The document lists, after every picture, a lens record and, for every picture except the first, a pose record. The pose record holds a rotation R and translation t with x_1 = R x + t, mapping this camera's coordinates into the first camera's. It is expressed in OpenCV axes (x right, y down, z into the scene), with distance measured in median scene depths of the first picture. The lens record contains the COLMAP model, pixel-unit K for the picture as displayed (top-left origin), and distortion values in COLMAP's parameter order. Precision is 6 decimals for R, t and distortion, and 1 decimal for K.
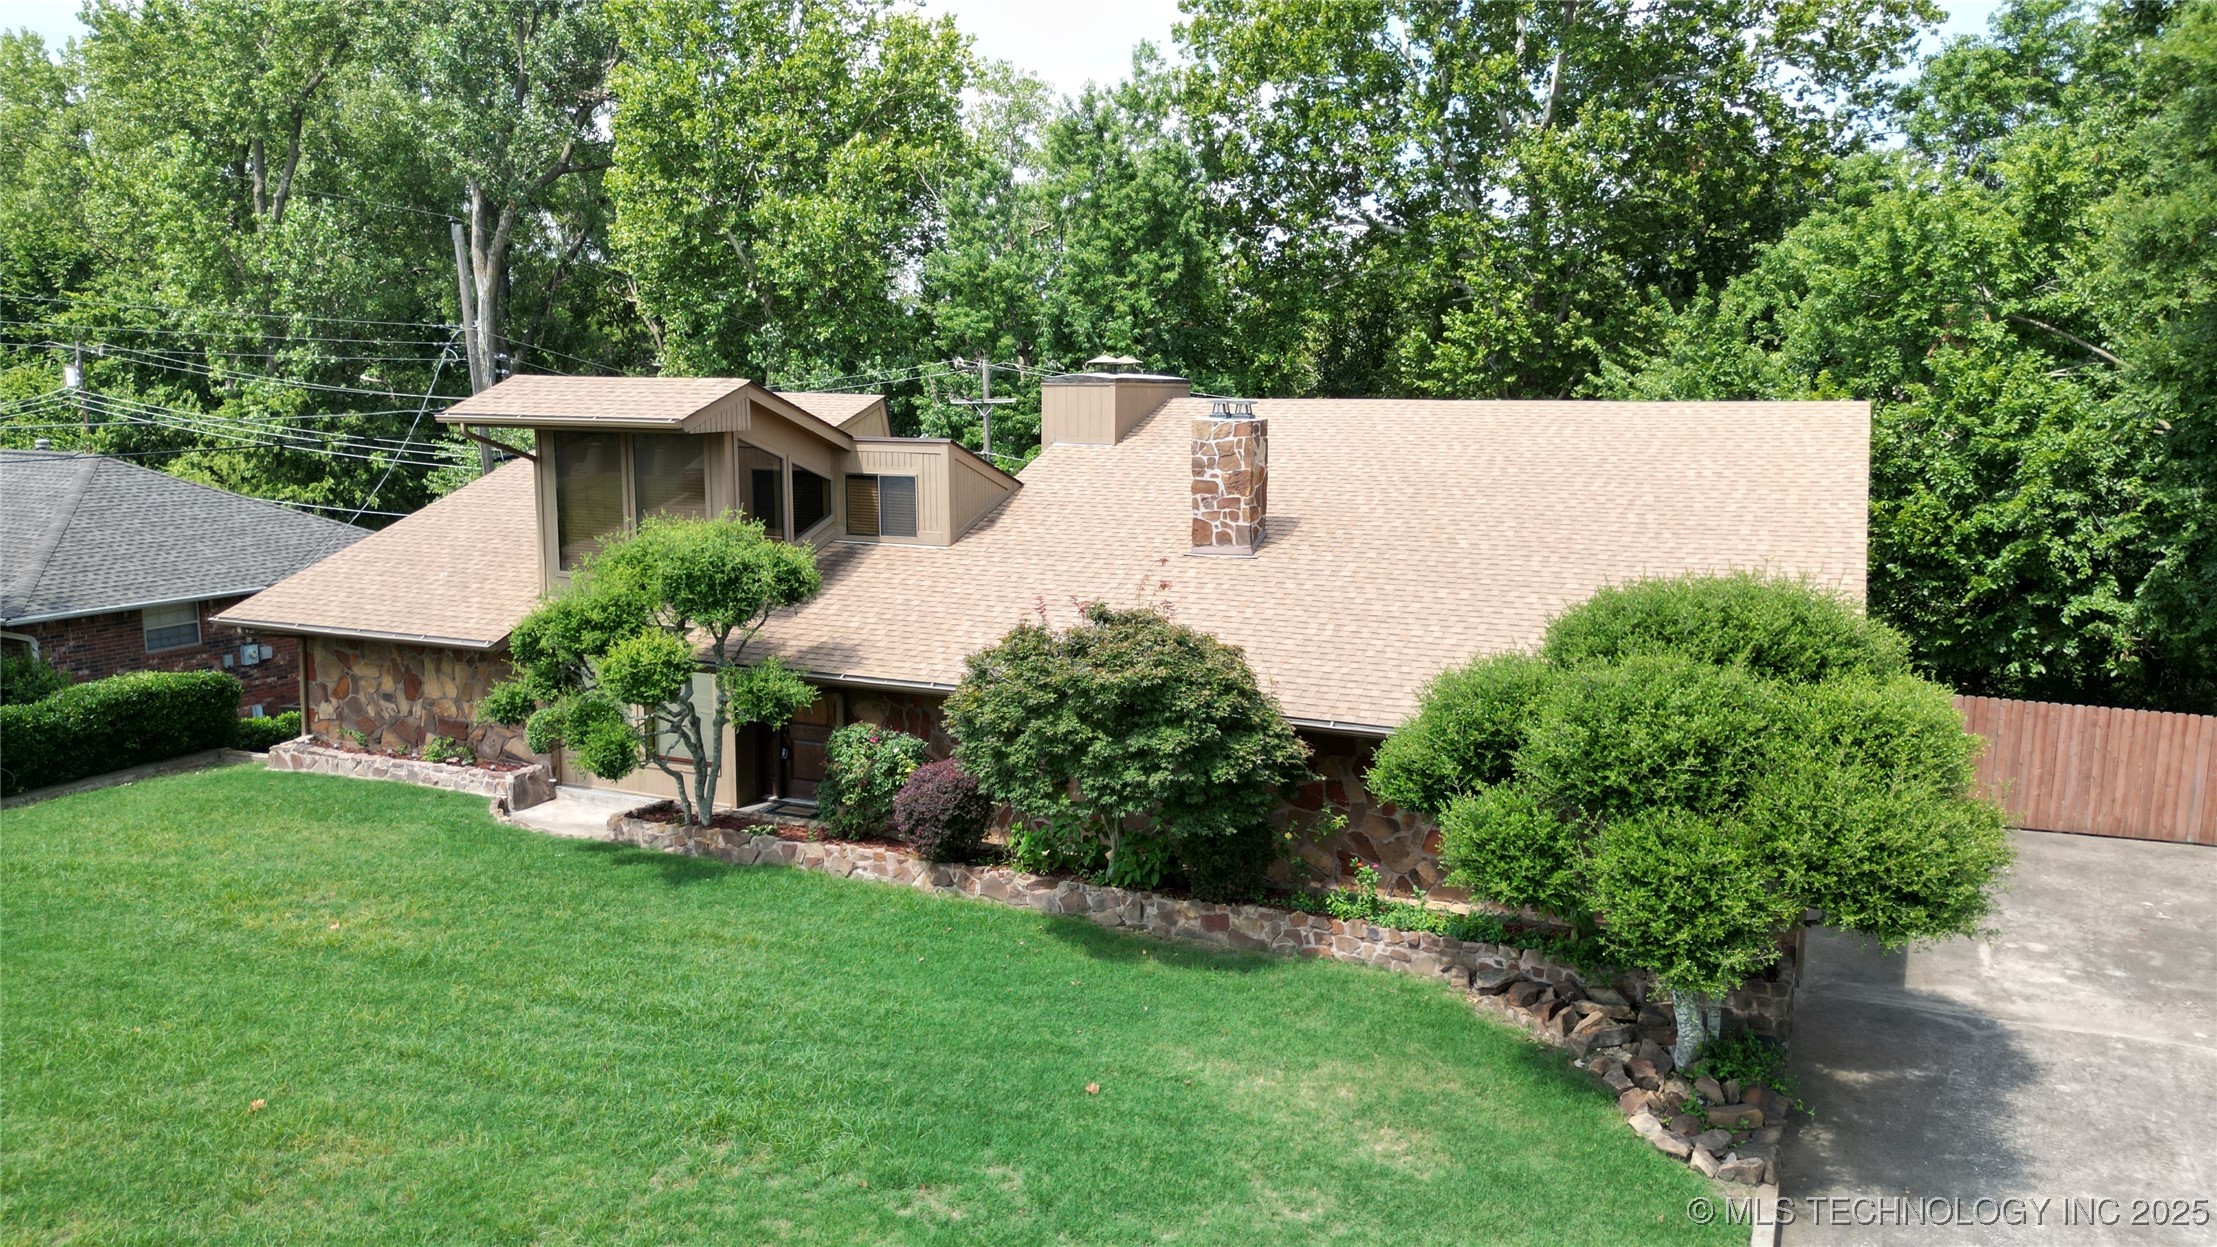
lens RADIAL K [[1550.5, 0, 1108.5], [0, 1550.5, 623.5], [0, 0, 1]] dist [0.063064, -0.044497]
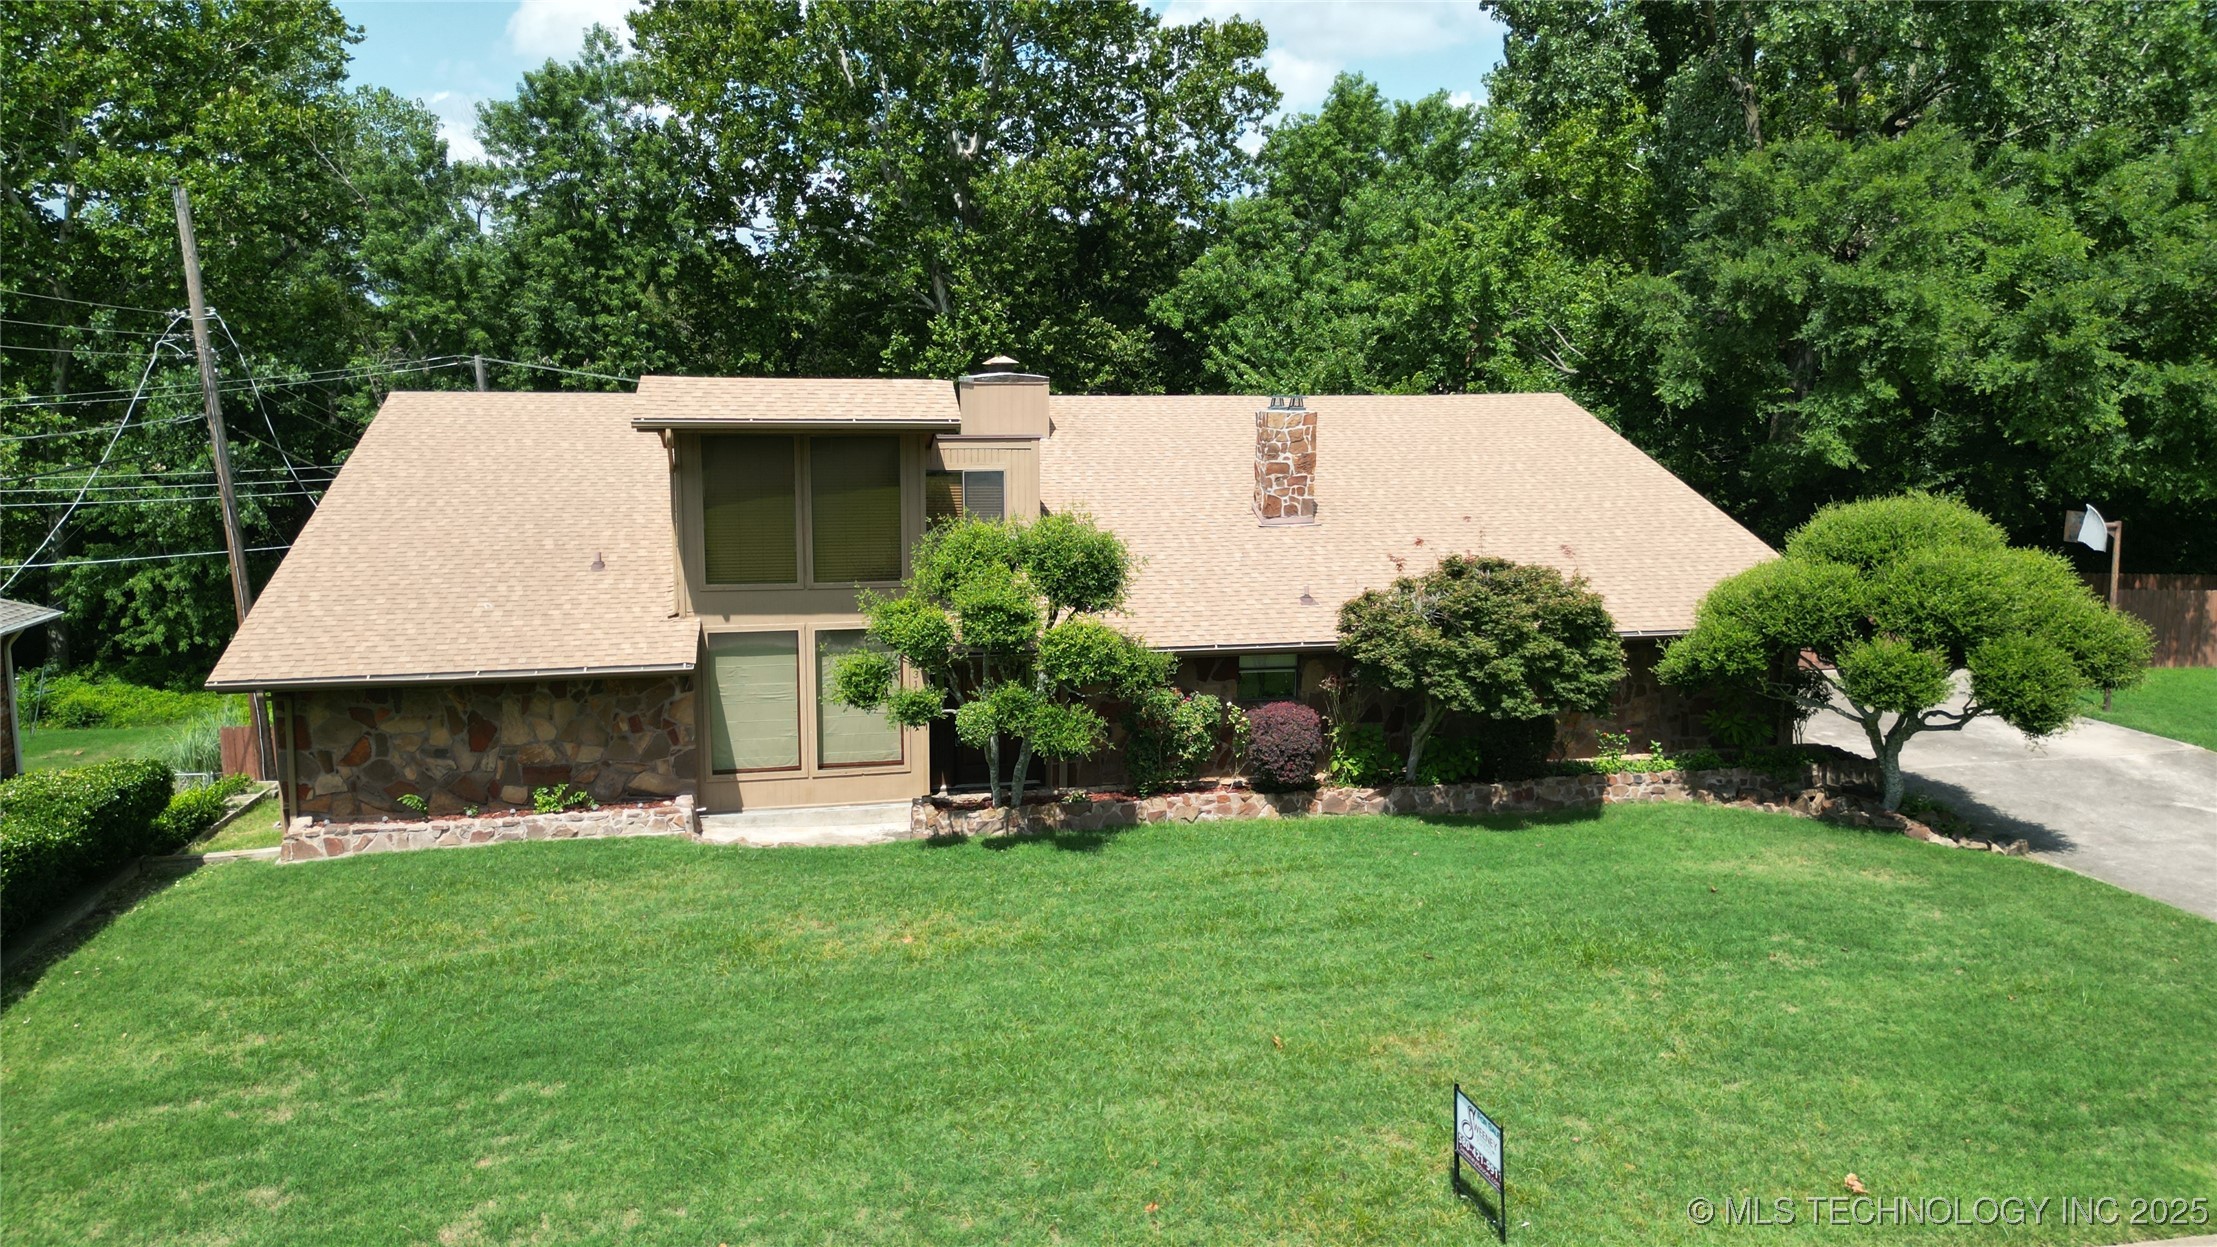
lens RADIAL K [[1550.3, 0, 1110.6], [0, 1550.3, 614.2], [0, 0, 1]] dist [0.097738, -0.107055]
pose [[0.810598, -0.089923, 0.578657, -0.663289], [0.093161, 0.995358, 0.024176, -0.015184], [-0.578145, 0.034311, 0.815213, 0.090060]]
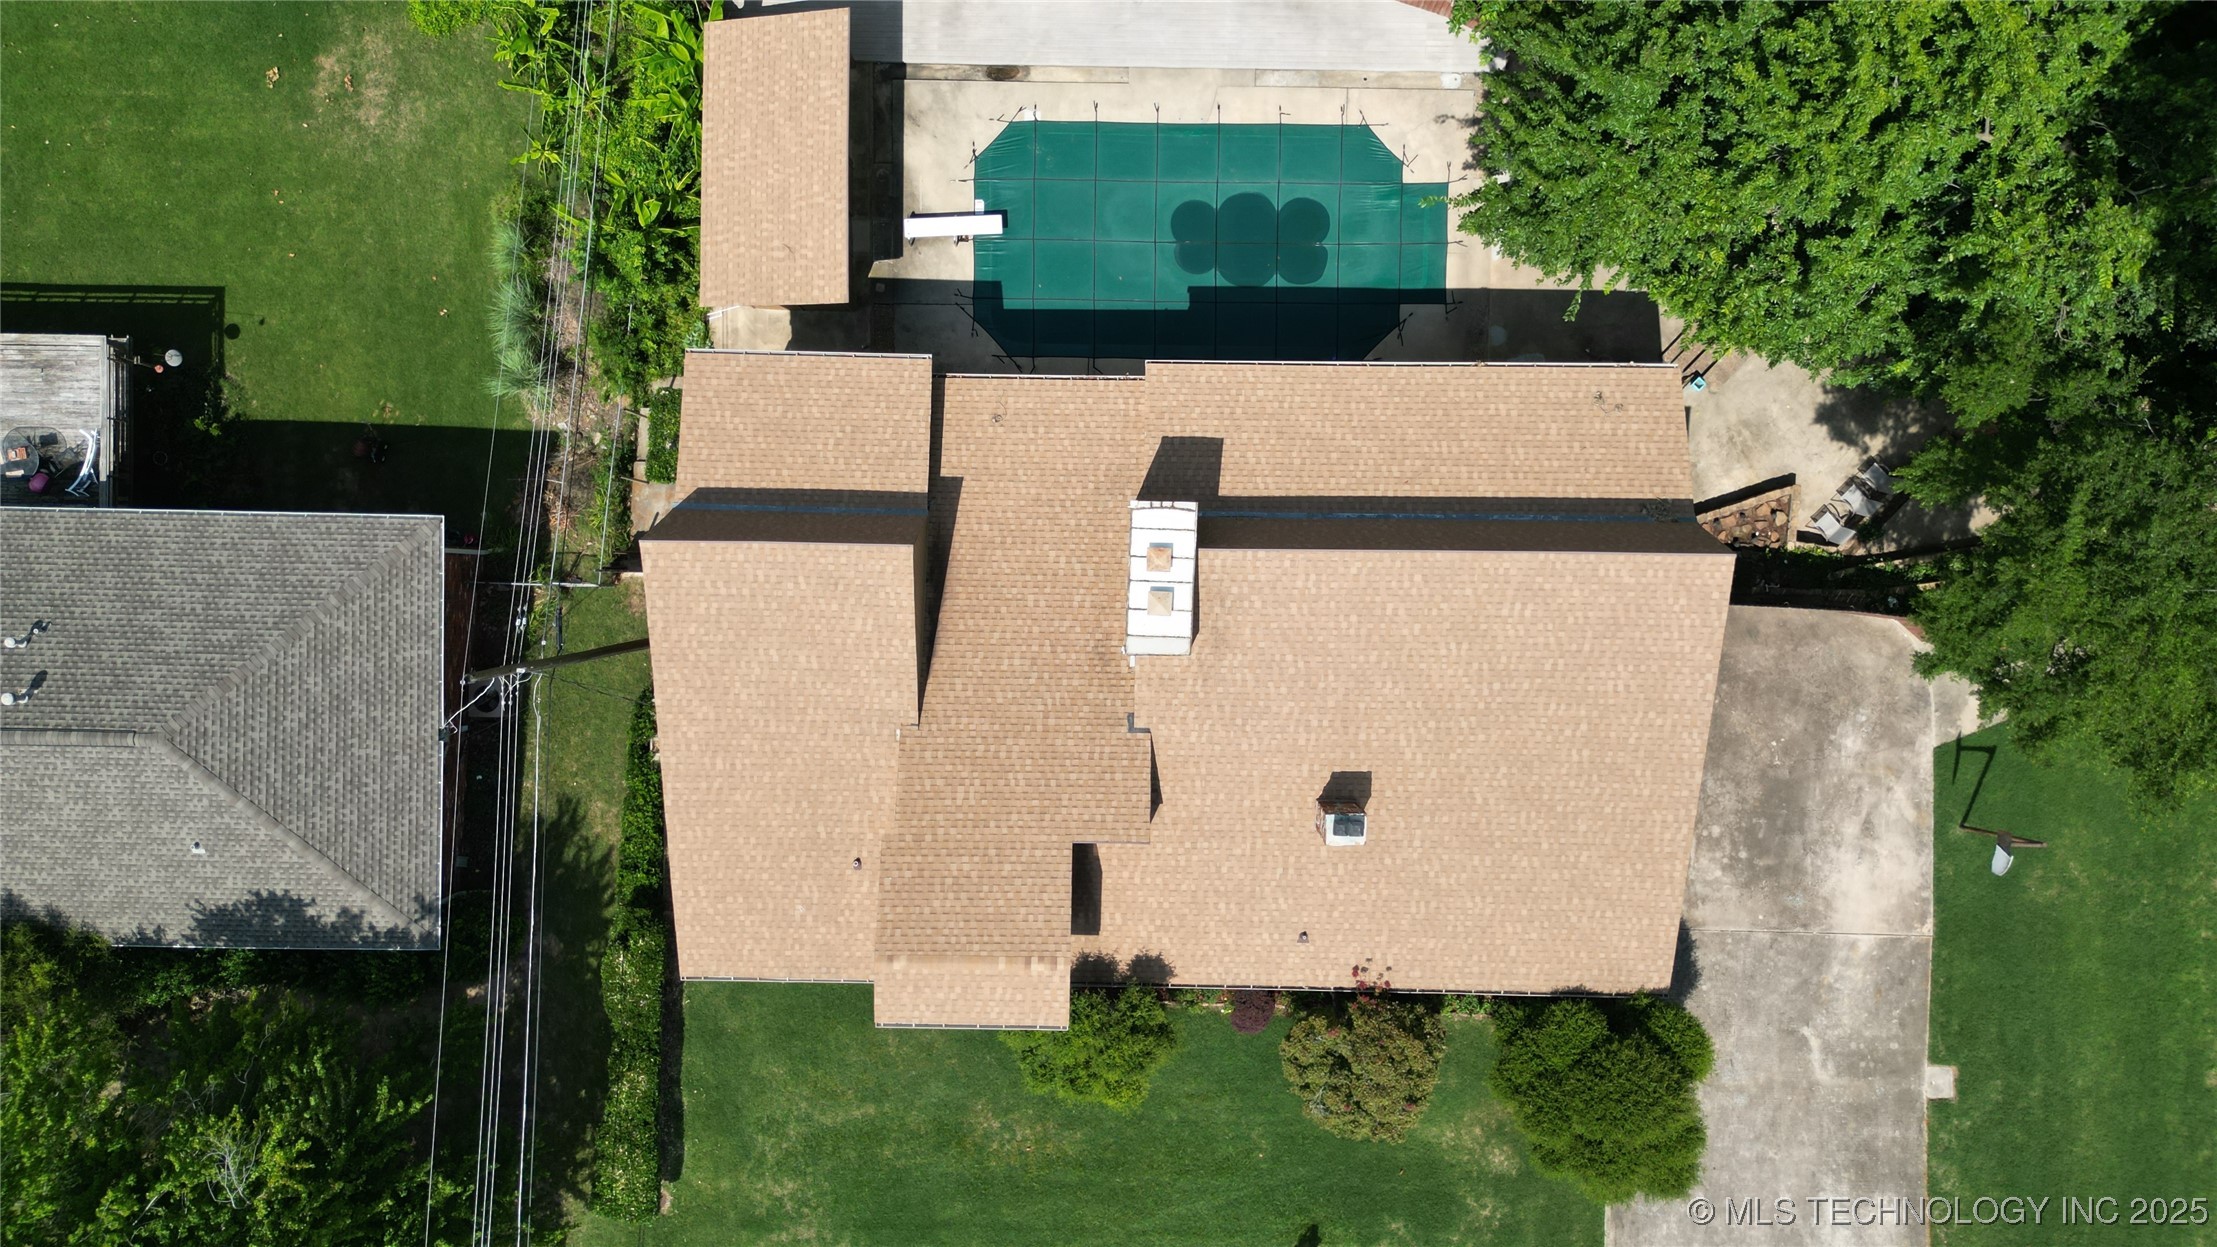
lens RADIAL K [[1550.3, 0, 1110.6], [0, 1550.3, 614.2], [0, 0, 1]] dist [0.097738, -0.107055]
pose [[0.917129, -0.398018, -0.021351, -0.016944], [0.075344, 0.120513, 0.989848, -1.526656], [-0.391404, -0.909428, 0.140514, 0.952327]]
